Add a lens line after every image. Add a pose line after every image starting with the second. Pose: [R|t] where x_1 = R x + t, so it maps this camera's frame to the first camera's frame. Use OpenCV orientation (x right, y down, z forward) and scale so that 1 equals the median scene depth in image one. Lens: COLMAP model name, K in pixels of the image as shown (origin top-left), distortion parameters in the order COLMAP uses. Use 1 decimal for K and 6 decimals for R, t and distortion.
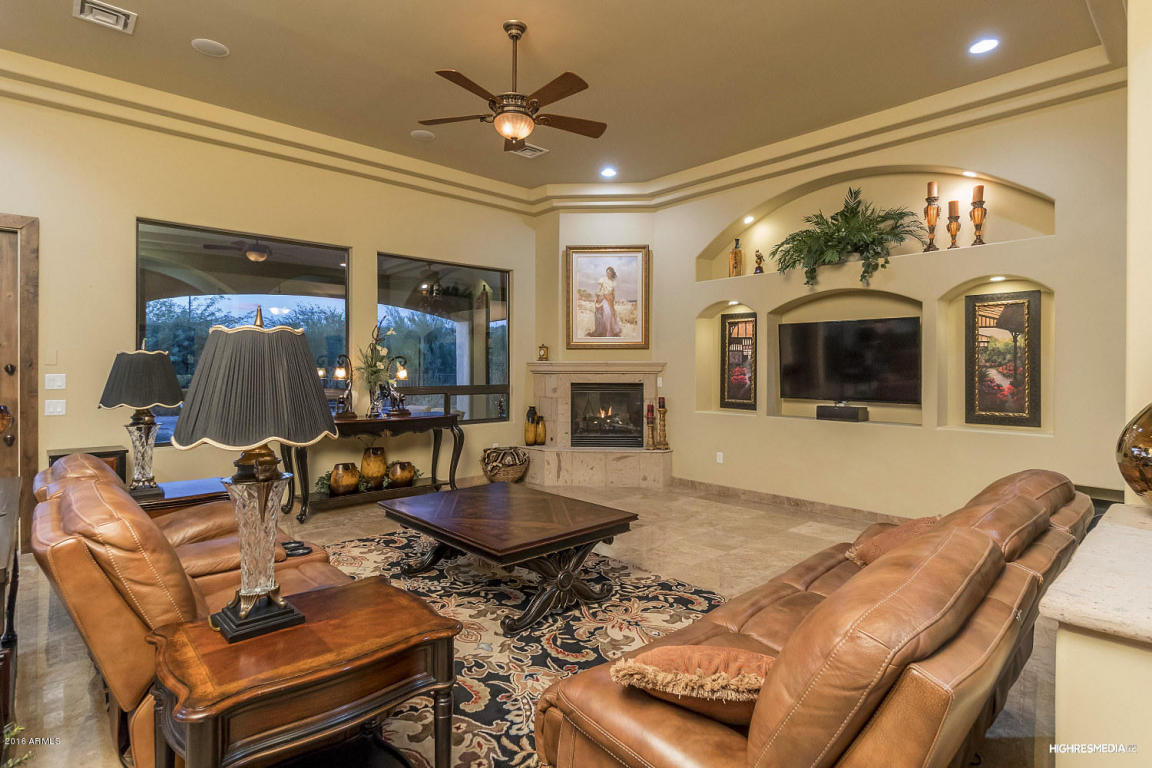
lens RADIAL K [[608.3, 0, 580.0], [0, 608.3, 373.6], [0, 0, 1]] dist [-0.030051, -0.001786]
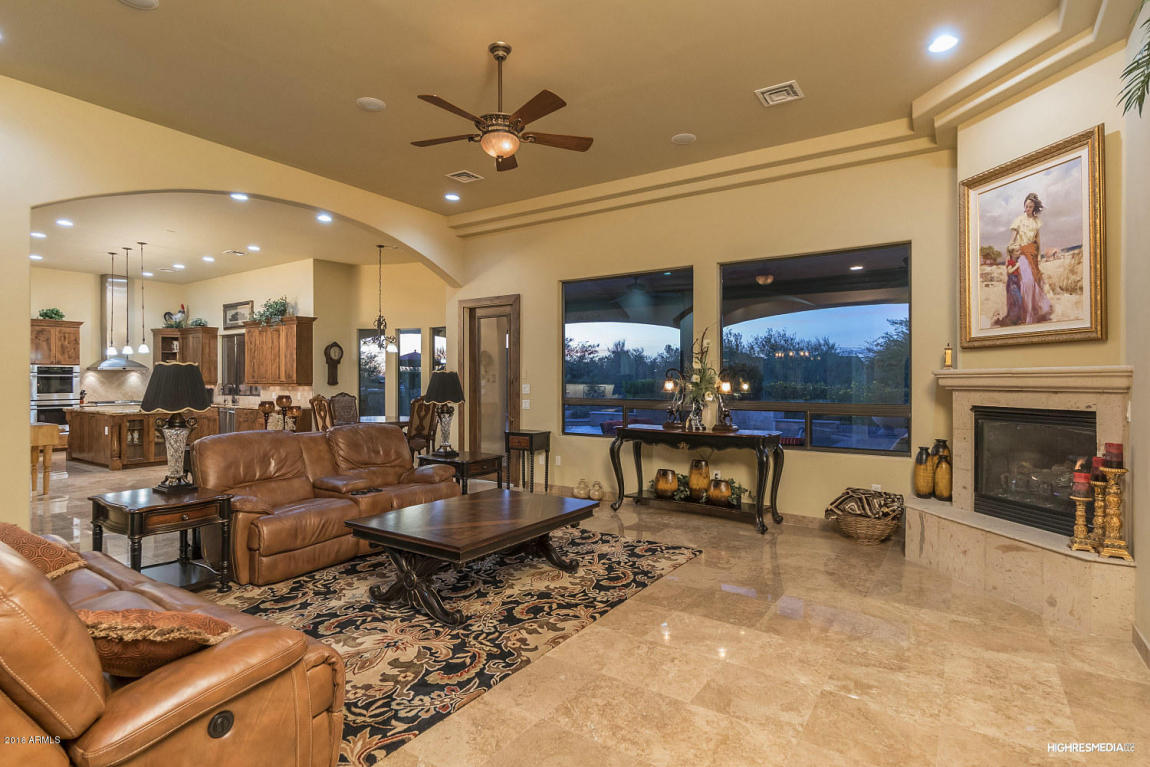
lens RADIAL K [[610.6, 0, 585.5], [0, 610.6, 379.6], [0, 0, 1]] dist [-0.000739, -0.000150]
pose [[0.192790, -0.004399, -0.981230, 0.540982], [-0.008394, 0.999946, -0.006132, -0.003717], [0.981204, 0.009419, 0.192742, 0.542509]]
